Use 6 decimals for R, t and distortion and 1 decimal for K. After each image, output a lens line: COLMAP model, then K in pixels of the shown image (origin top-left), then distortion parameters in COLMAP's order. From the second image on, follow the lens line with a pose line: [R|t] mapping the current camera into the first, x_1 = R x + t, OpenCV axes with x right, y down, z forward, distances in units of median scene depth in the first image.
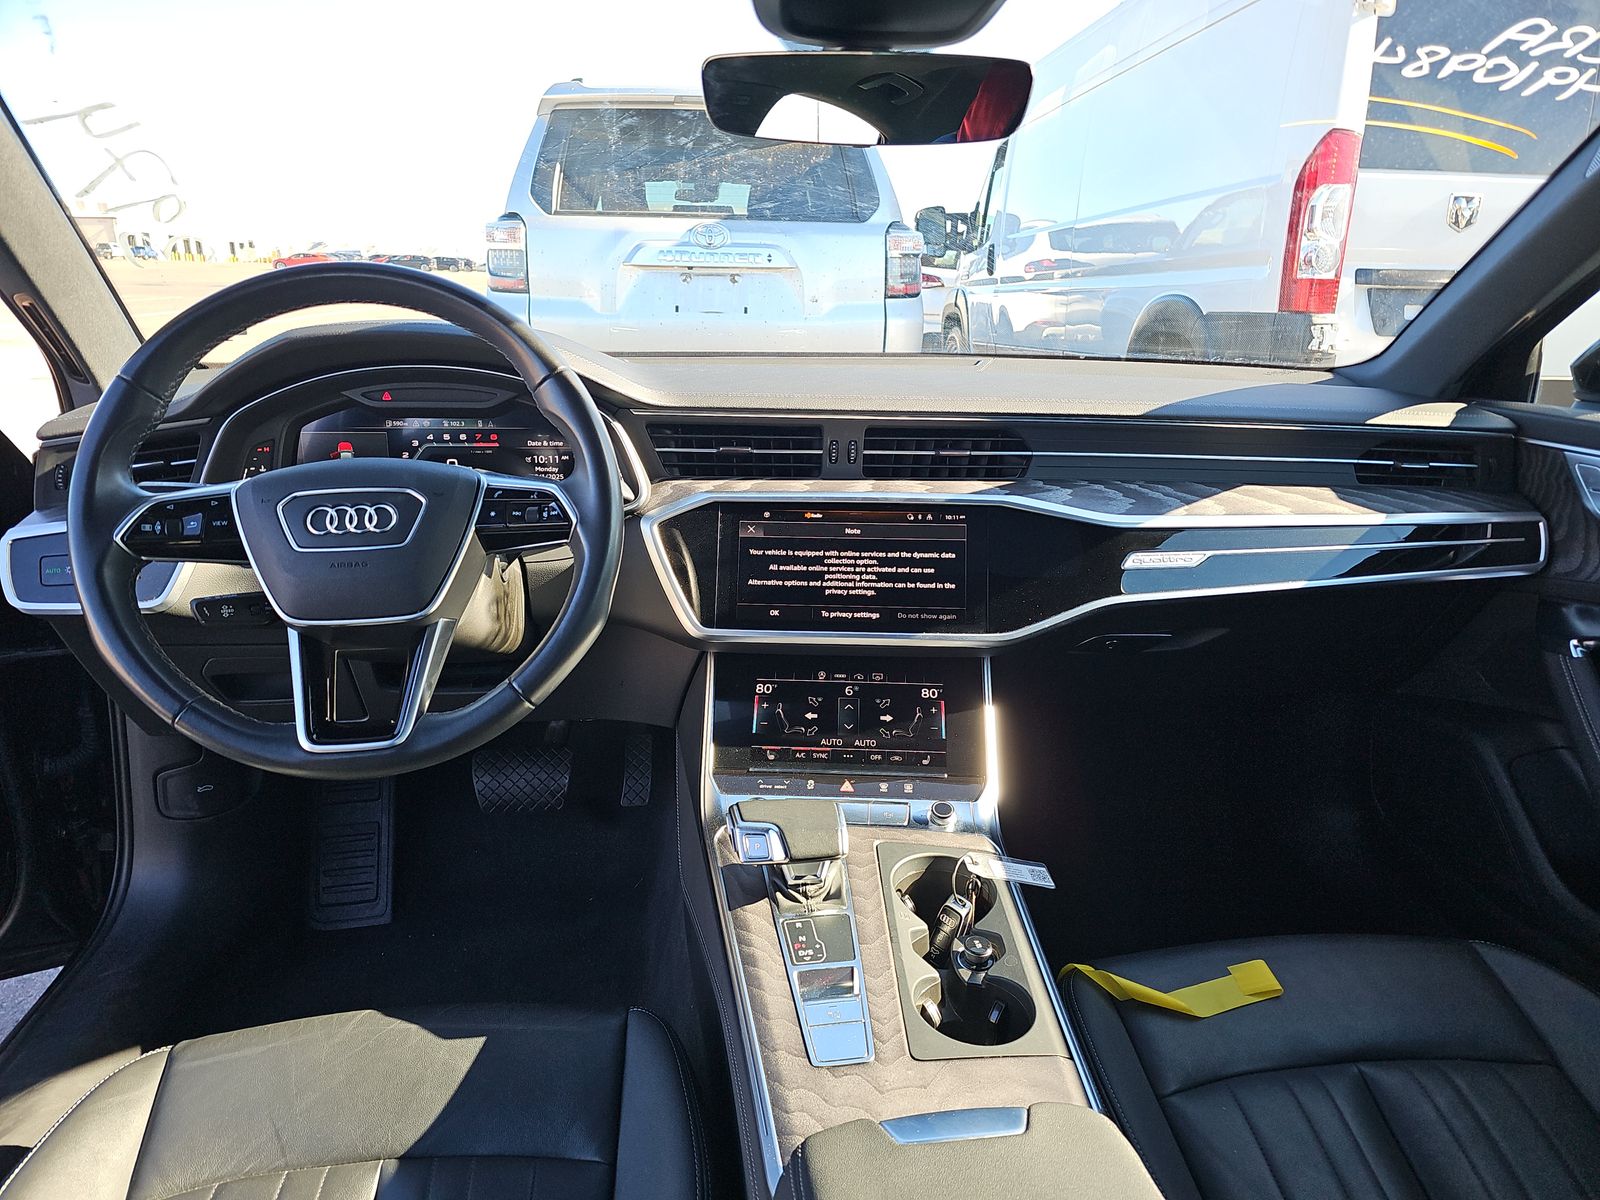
lens RADIAL K [[1070.3, 0, 841.8], [0, 1070.3, 631.5], [0, 0, 1]] dist [0.023814, -0.023539]
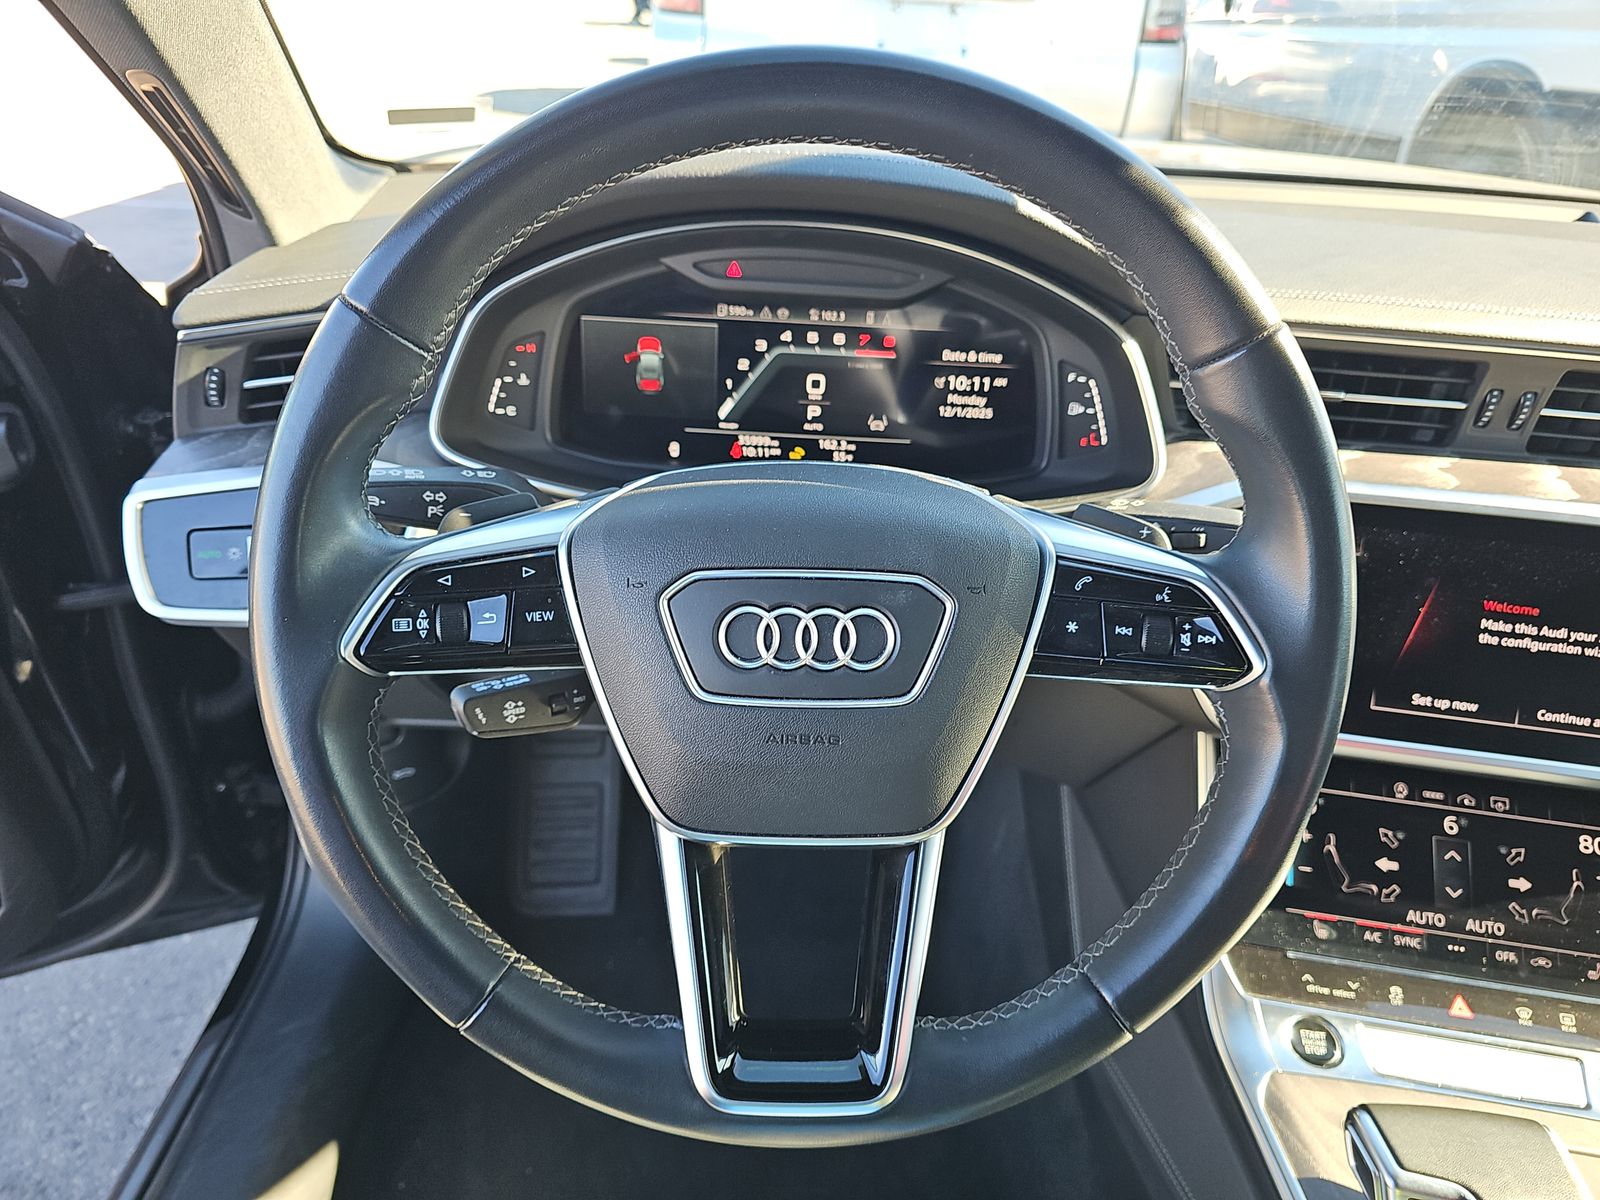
lens RADIAL K [[1070.3, 0, 802.3], [0, 1070.3, 607.7], [0, 0, 1]] dist [0.023814, -0.023539]
pose [[0.989833, 0.098845, -0.102280, -0.313356], [-0.076711, 0.976515, 0.201329, -0.161956], [0.119779, -0.191436, 0.974169, 0.412856]]
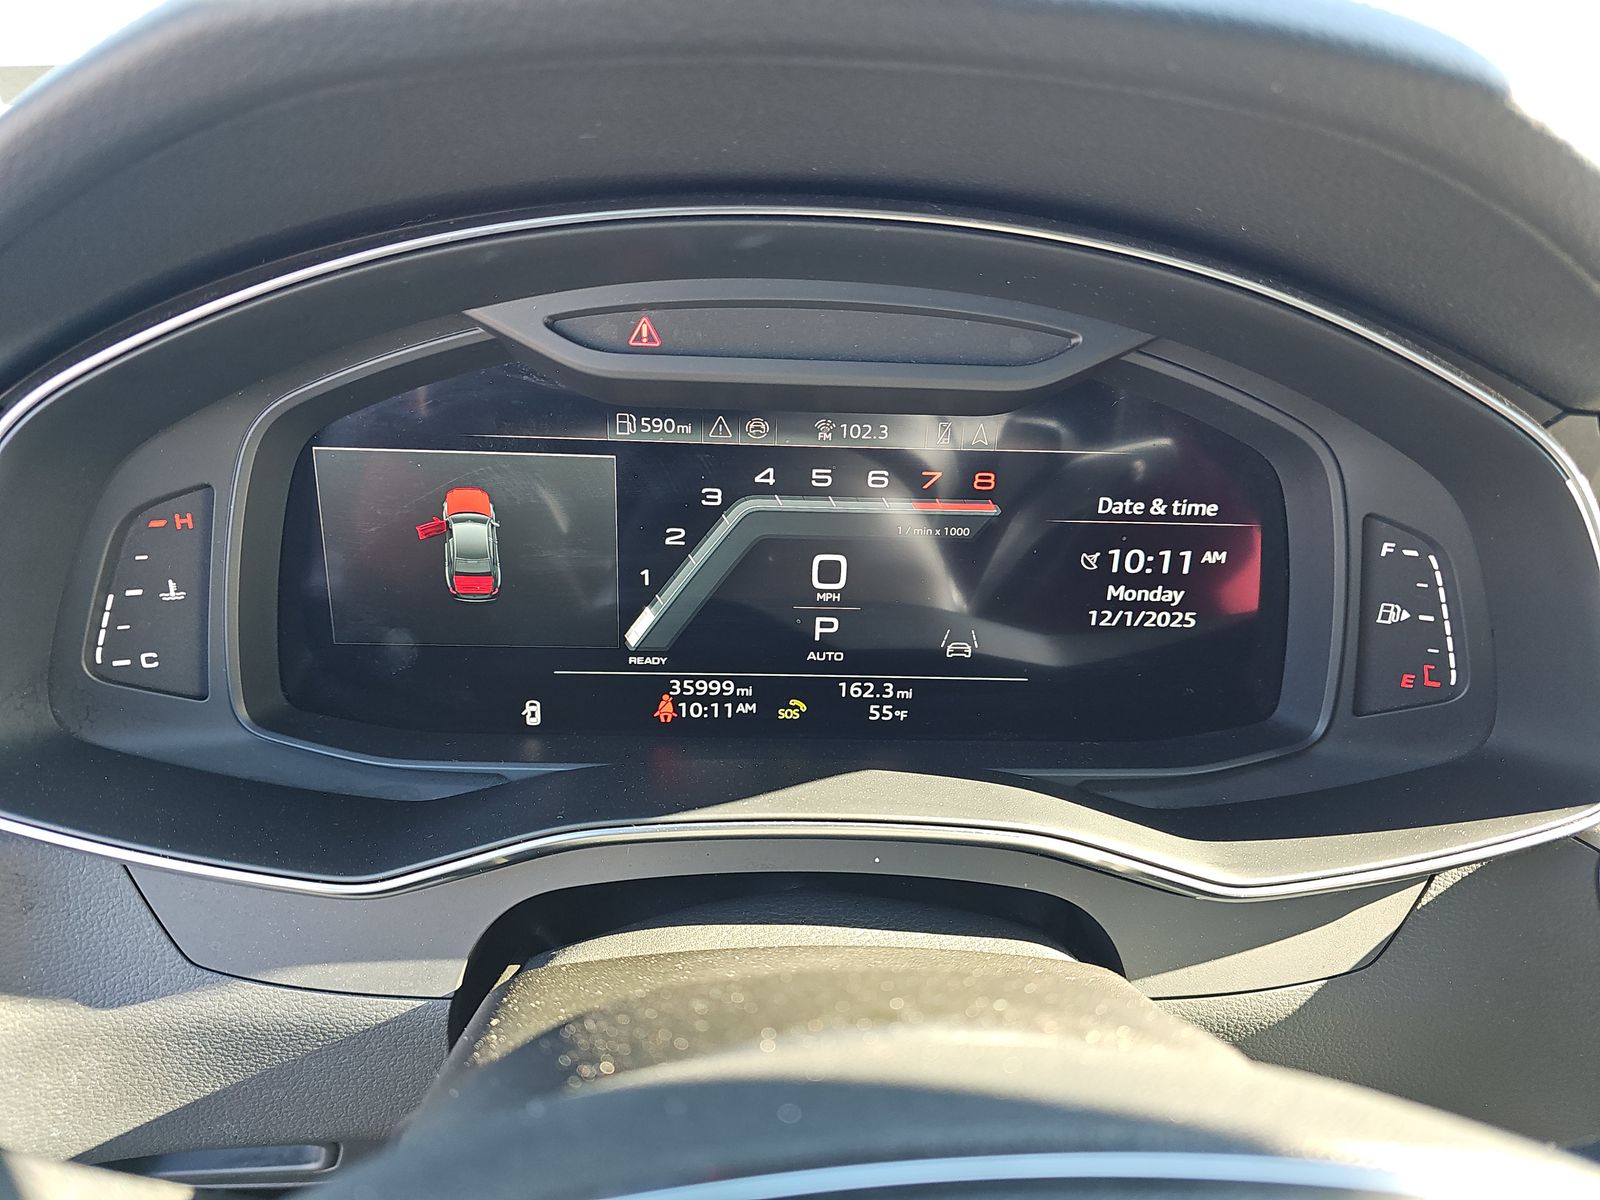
lens RADIAL K [[1070.3, 0, 803.4], [0, 1070.3, 599.6], [0, 0, 1]] dist [0.023814, -0.023539]
pose [[0.996302, 0.056398, -0.064821, -0.370922], [-0.049569, 0.993496, 0.102515, -0.186860], [0.070181, -0.098923, 0.992617, 0.757933]]
